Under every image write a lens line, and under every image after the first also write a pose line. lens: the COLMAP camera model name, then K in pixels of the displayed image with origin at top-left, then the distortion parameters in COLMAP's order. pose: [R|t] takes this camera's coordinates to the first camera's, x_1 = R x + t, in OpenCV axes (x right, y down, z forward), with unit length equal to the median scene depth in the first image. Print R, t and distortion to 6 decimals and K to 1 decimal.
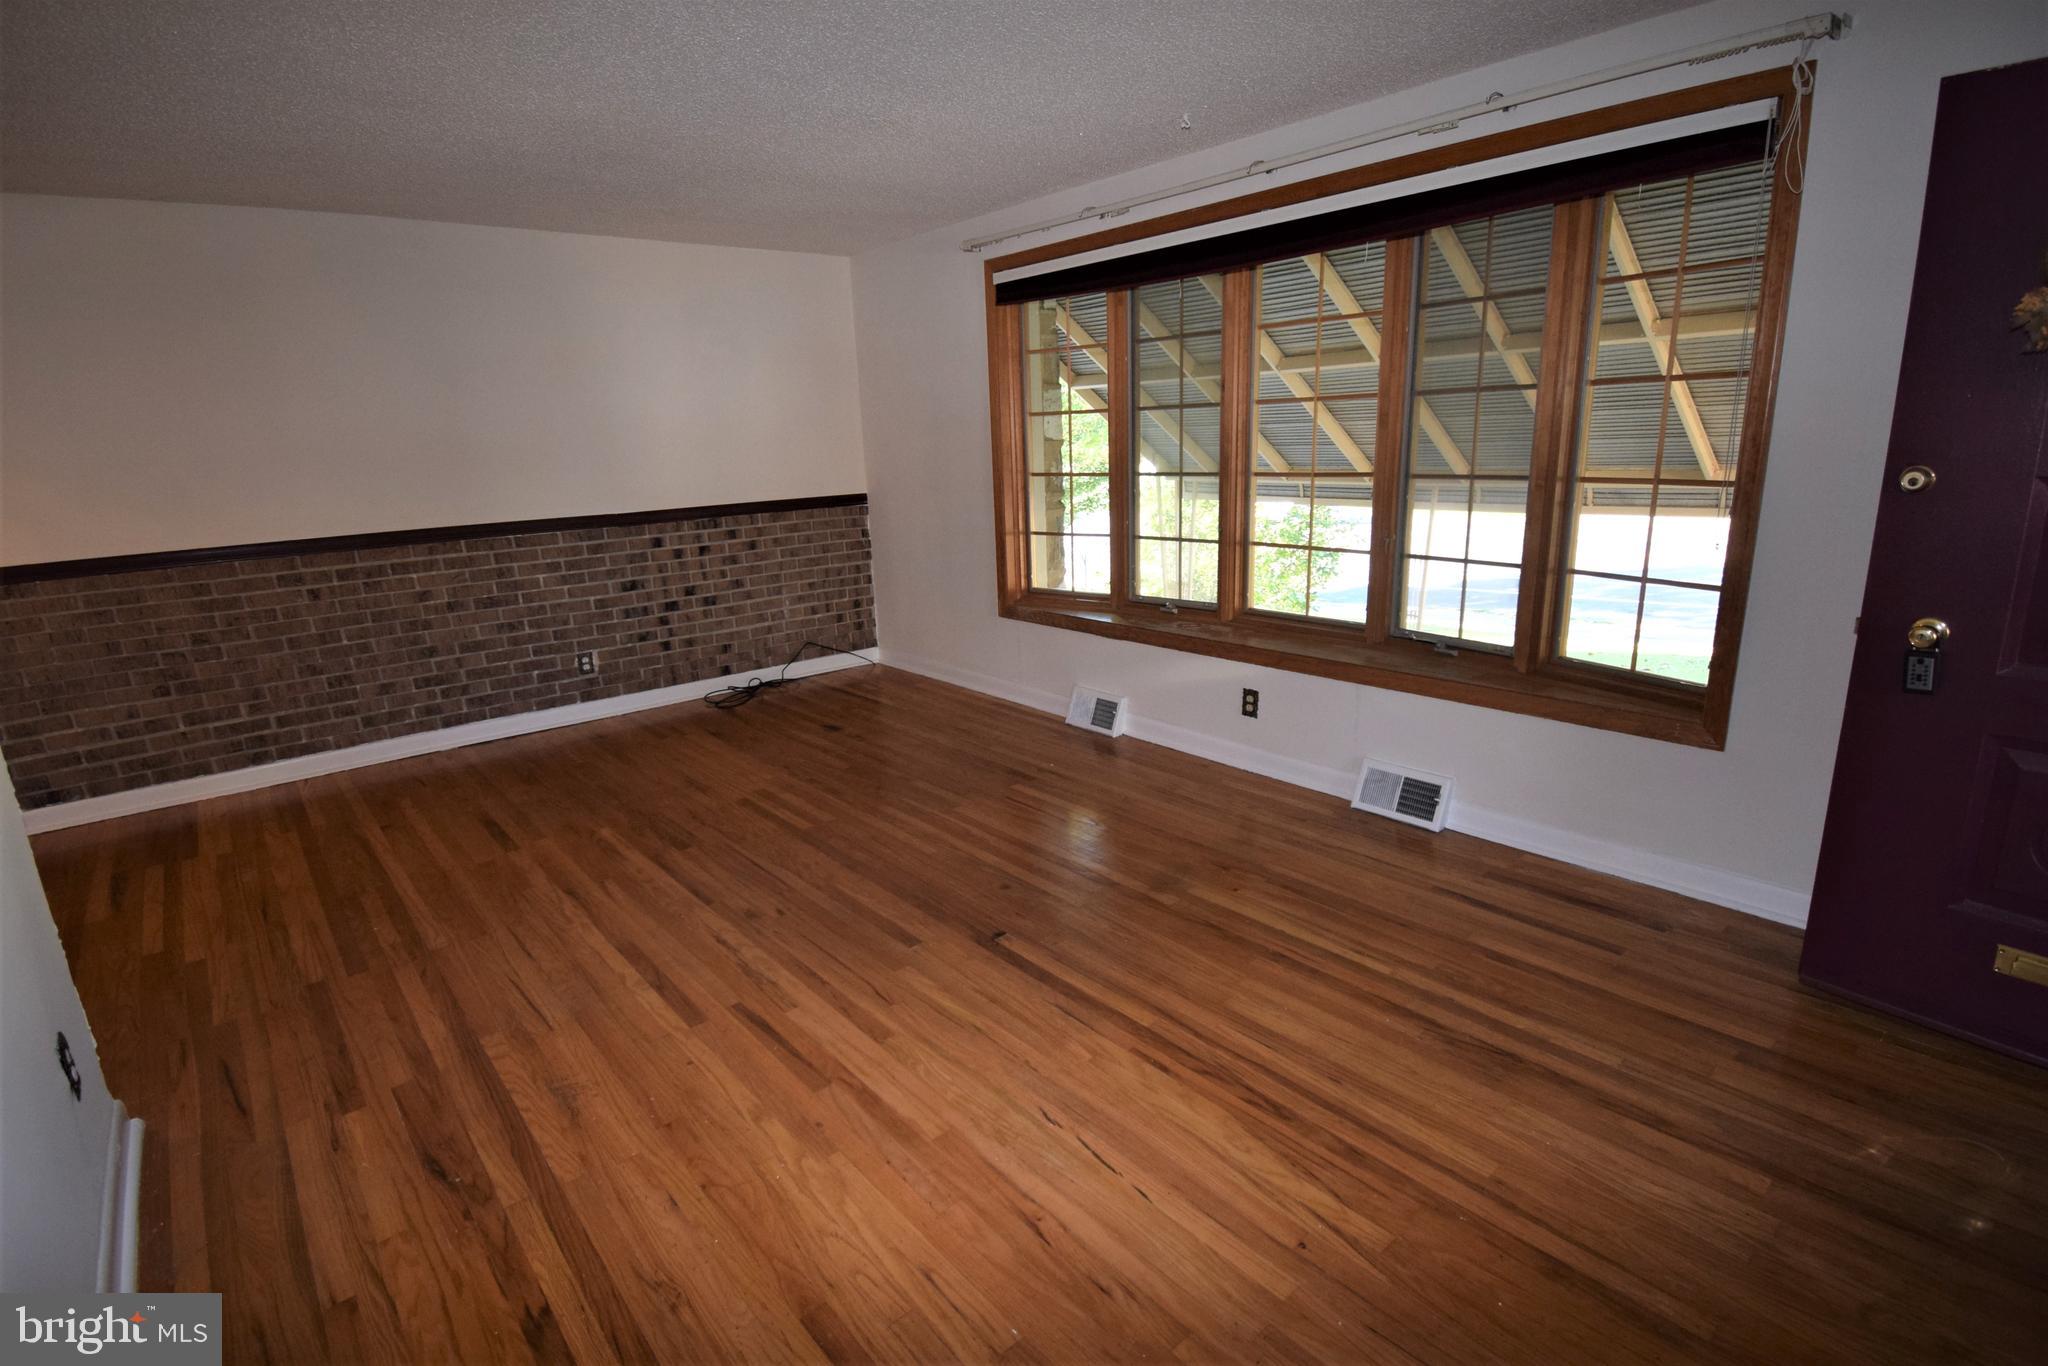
lens RADIAL K [[997.6, 0, 1024.0], [0, 997.6, 683.0], [0, 0, 1]] dist [0.025213, -0.024679]
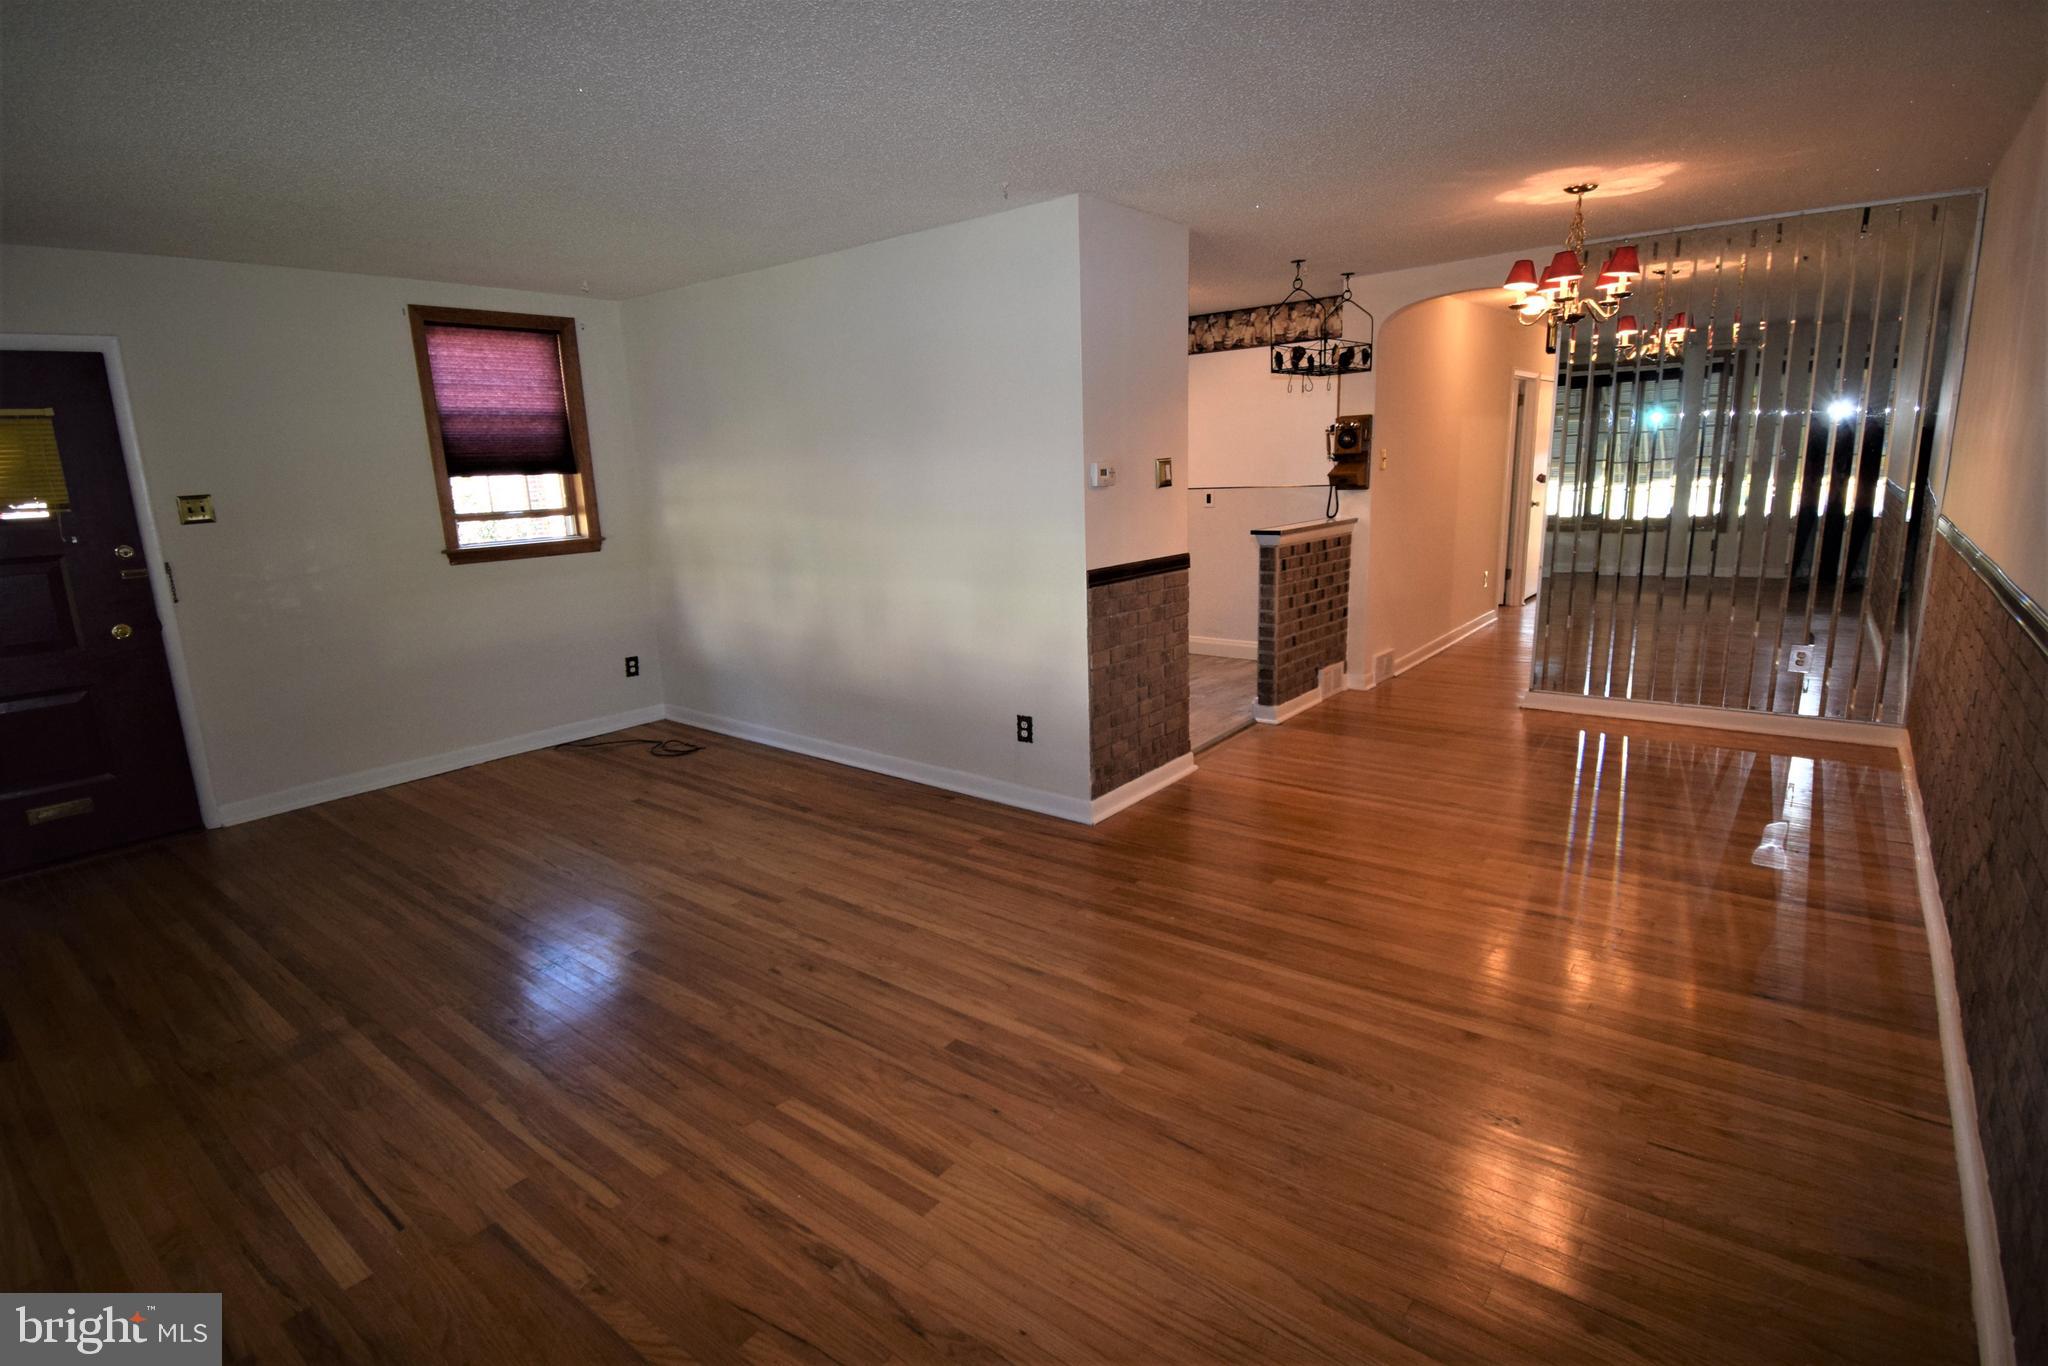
lens RADIAL K [[997.6, 0, 1024.0], [0, 997.6, 683.0], [0, 0, 1]] dist [0.025213, -0.024679]
pose [[-0.977887, 0.119011, -0.171966, -0.355596], [0.029000, 0.891510, 0.452072, -0.463530], [0.207111, 0.437089, -0.875248, 1.828221]]
